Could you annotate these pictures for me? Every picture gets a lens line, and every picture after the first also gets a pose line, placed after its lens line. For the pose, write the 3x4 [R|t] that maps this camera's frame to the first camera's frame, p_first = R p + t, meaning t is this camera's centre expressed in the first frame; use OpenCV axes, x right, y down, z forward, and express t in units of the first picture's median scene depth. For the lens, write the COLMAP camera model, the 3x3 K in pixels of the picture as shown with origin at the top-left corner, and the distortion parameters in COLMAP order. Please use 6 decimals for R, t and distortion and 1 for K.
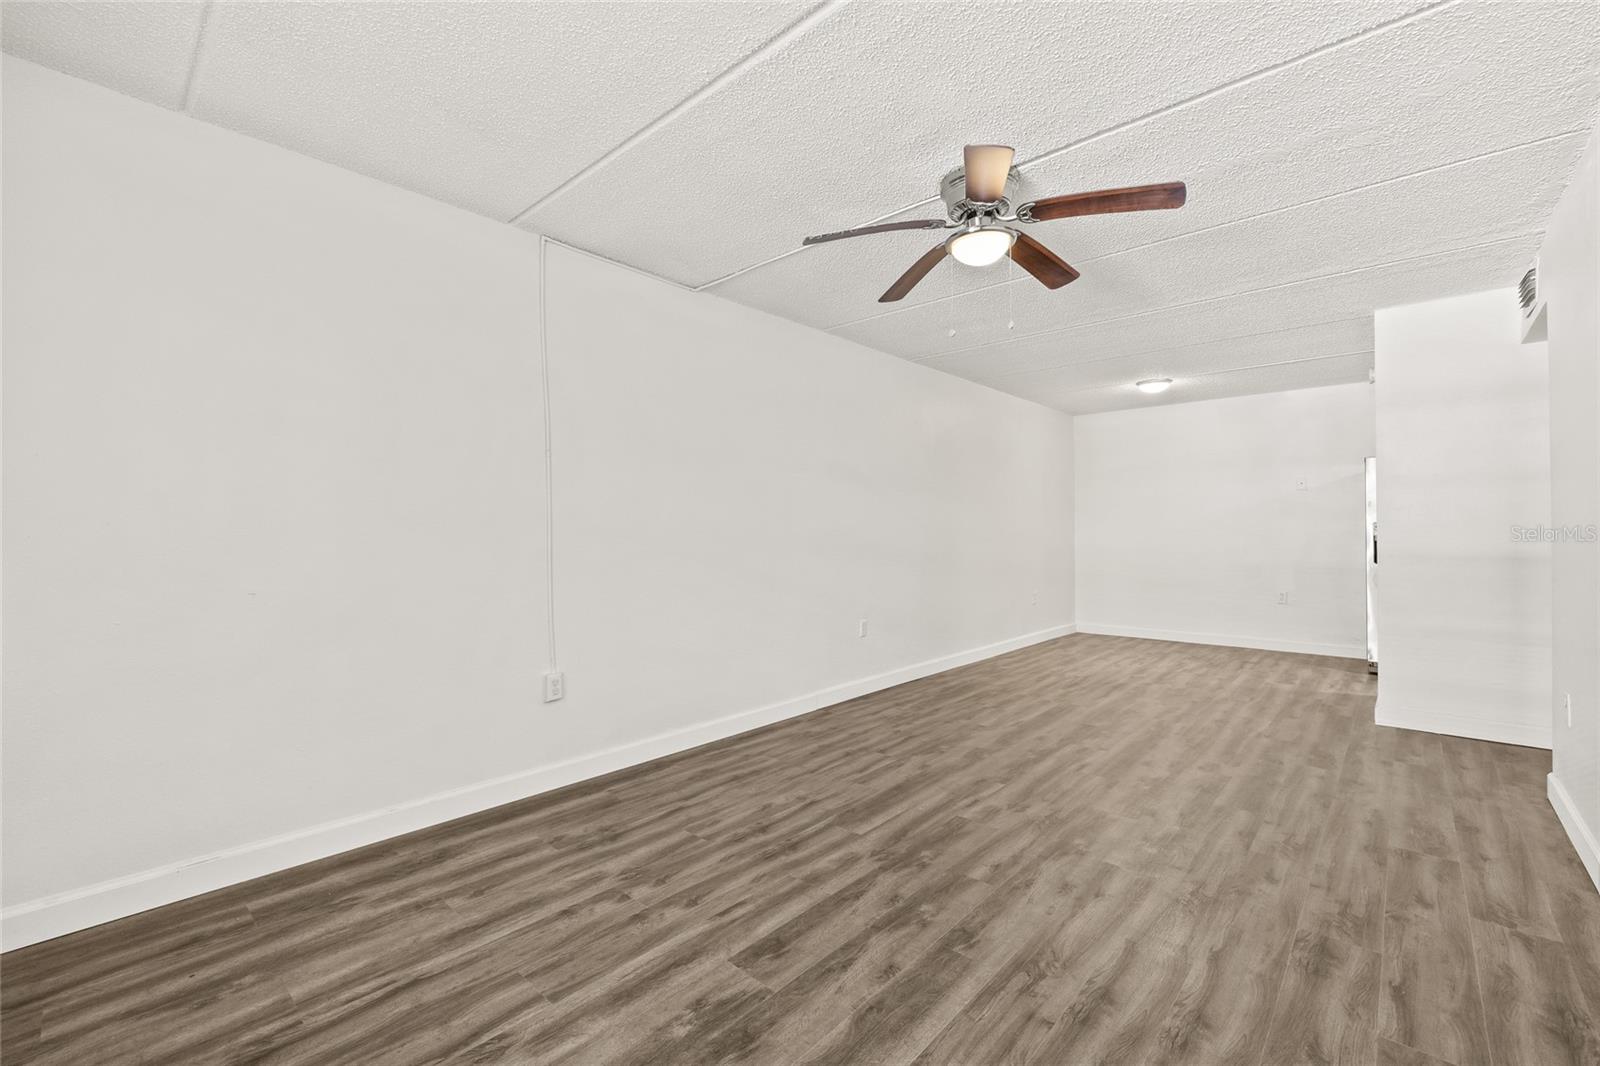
lens RADIAL K [[668.8, 0, 798.2], [0, 668.8, 525.4], [0, 0, 1]] dist [0.000582, 0.000181]
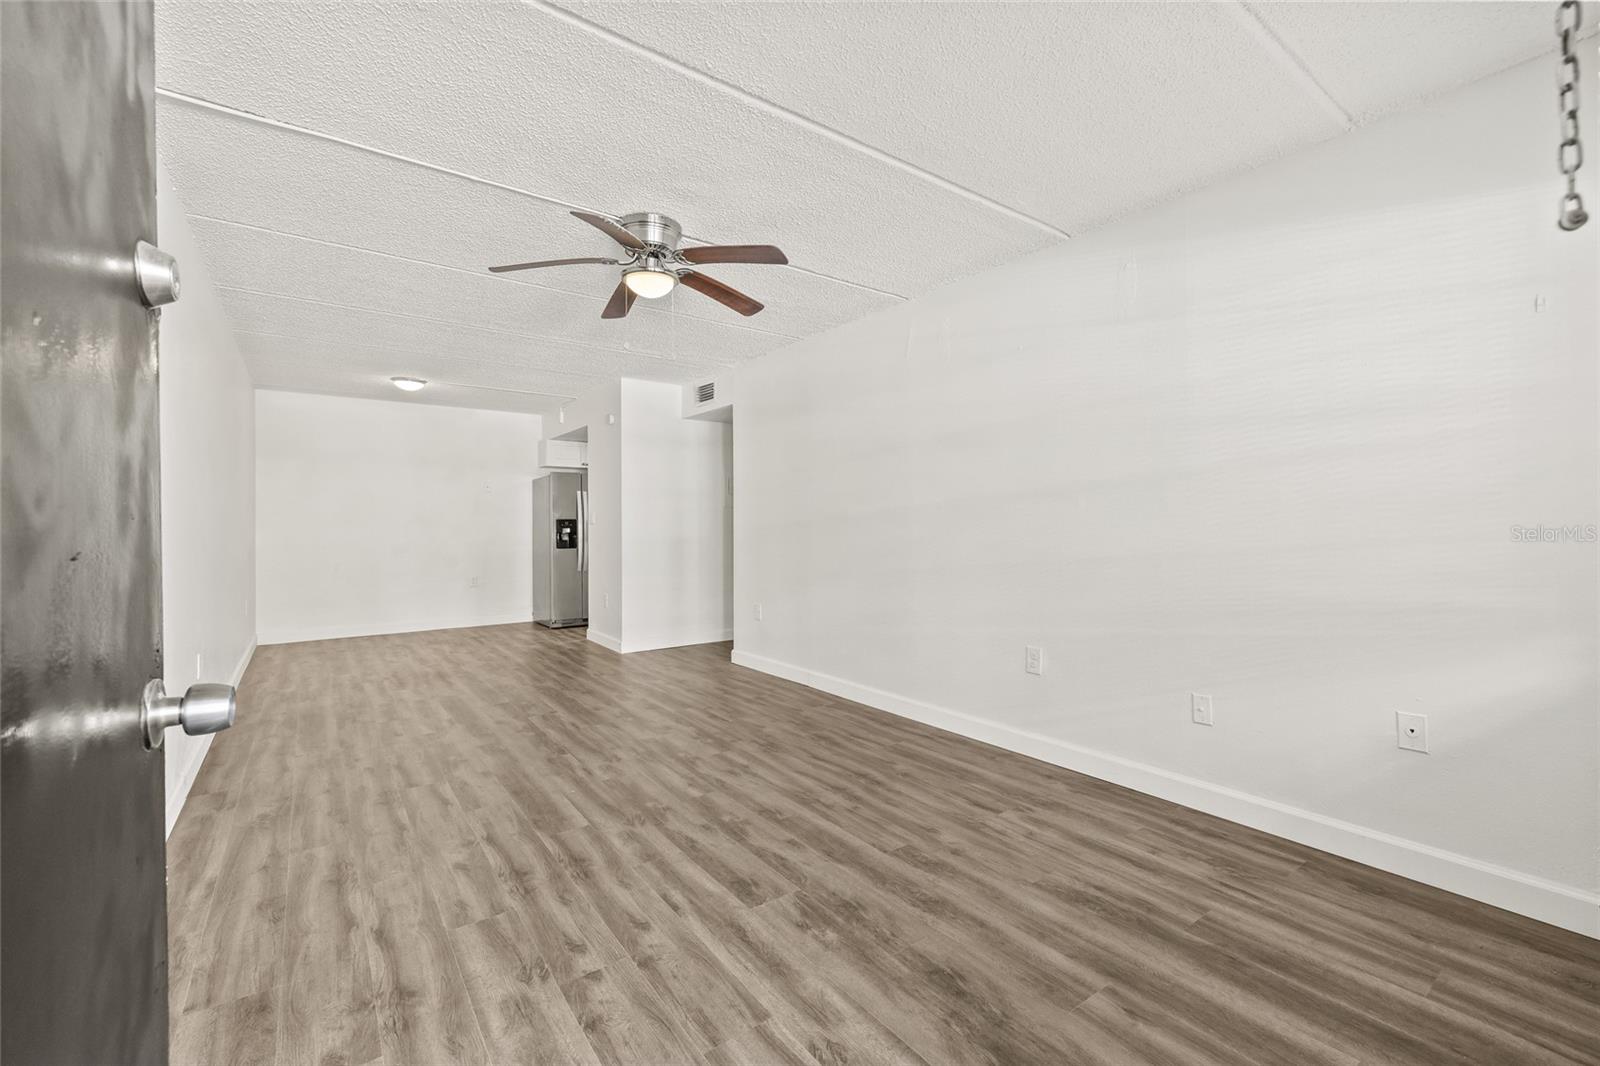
lens RADIAL K [[666.6, 0, 794.4], [0, 666.6, 526.7], [0, 0, 1]] dist [-0.001163, 0.000181]
pose [[0.201274, 0.000310, 0.979535, -0.880306], [-0.006666, 0.999977, 0.001054, 0.014405], [-0.979512, -0.006741, 0.201271, 0.537682]]
